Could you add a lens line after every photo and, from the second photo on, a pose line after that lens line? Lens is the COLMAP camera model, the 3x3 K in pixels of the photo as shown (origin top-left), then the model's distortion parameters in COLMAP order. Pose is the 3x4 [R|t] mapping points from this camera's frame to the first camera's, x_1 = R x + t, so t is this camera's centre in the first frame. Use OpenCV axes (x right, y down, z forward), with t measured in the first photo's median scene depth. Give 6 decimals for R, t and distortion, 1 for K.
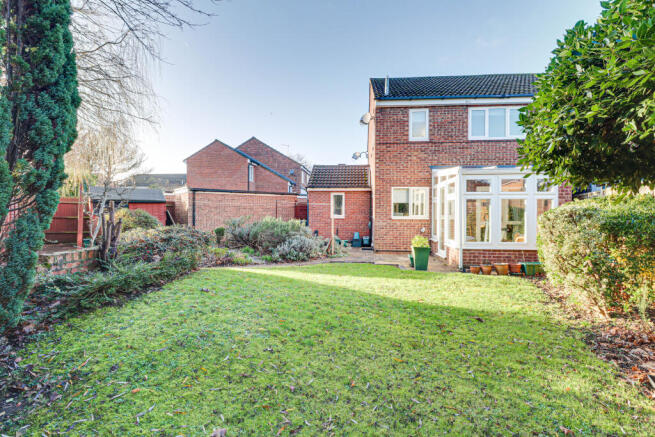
lens RADIAL K [[310.2, 0, 327.7], [0, 310.2, 217.2], [0, 0, 1]] dist [-0.004035, -0.000876]
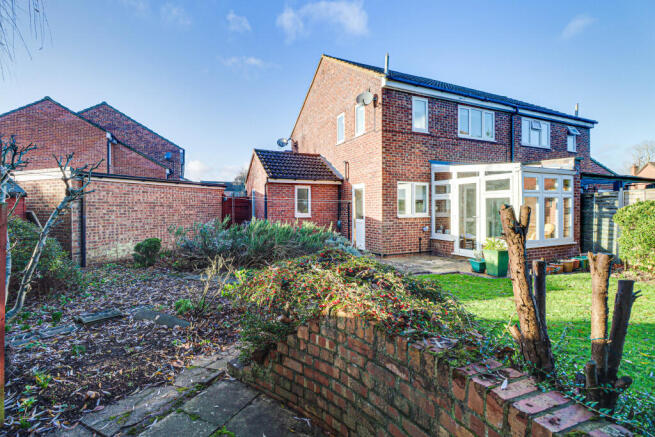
lens RADIAL K [[310.2, 0, 328.2], [0, 310.2, 212.6], [0, 0, 1]] dist [-0.004035, -0.000876]
pose [[0.861101, -0.018053, 0.508114, -0.411800], [0.014315, 0.999834, 0.011264, -0.021286], [-0.508233, -0.002426, 0.861216, 0.340630]]
